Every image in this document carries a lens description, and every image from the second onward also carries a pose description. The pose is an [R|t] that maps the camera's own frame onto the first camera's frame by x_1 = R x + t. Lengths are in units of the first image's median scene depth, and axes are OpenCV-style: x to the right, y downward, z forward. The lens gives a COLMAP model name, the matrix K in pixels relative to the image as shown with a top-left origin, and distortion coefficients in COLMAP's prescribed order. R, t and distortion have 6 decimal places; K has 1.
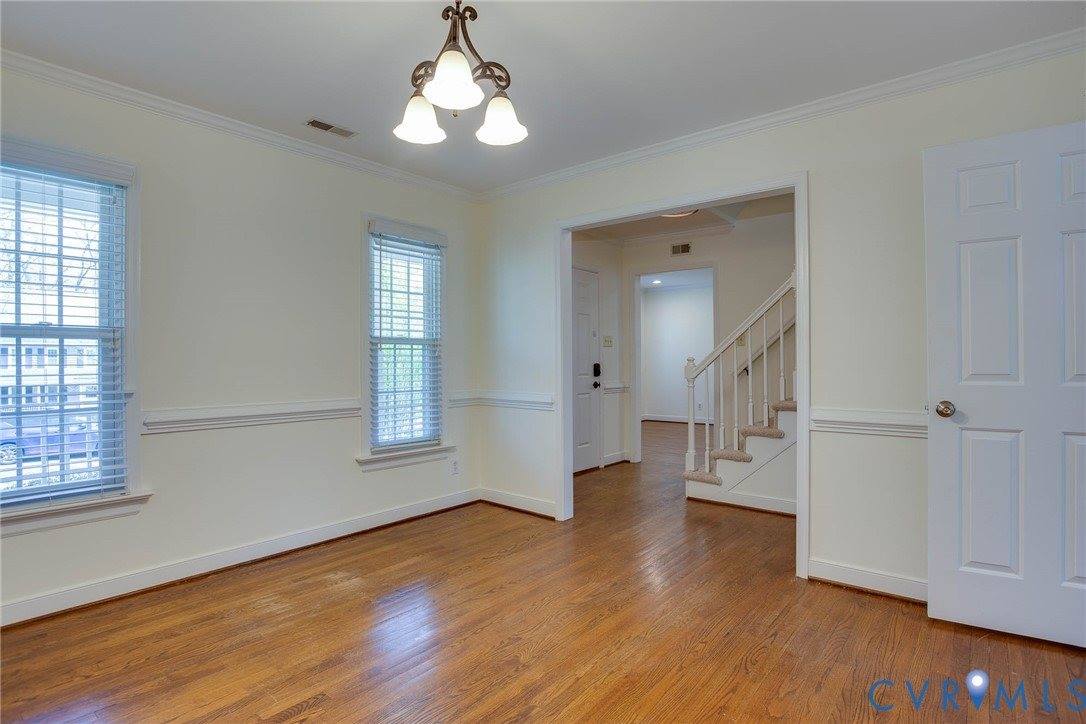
lens RADIAL K [[554.4, 0, 541.1], [0, 554.4, 360.5], [0, 0, 1]] dist [-0.039453, 0.000989]
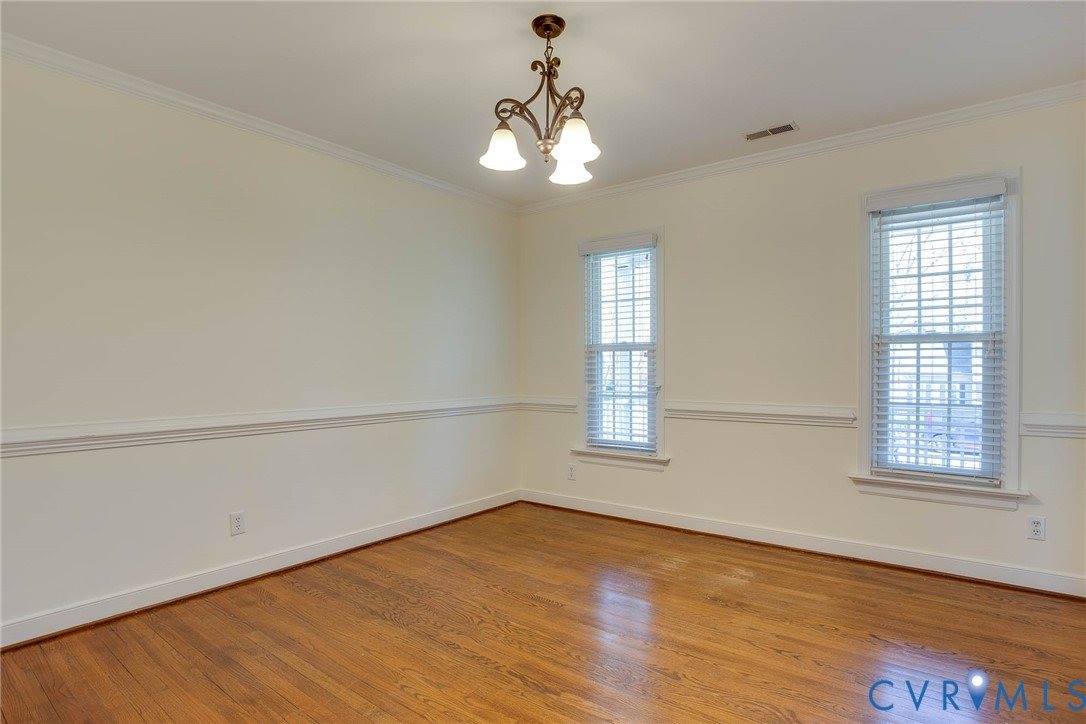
lens RADIAL K [[554.4, 0, 535.9], [0, 554.4, 364.9], [0, 0, 1]] dist [-0.039453, 0.000989]
pose [[0.023389, 0.006534, -0.999705, 0.570422], [0.008475, 0.999941, 0.006734, -0.009956], [0.999691, -0.008630, 0.023332, 0.508150]]
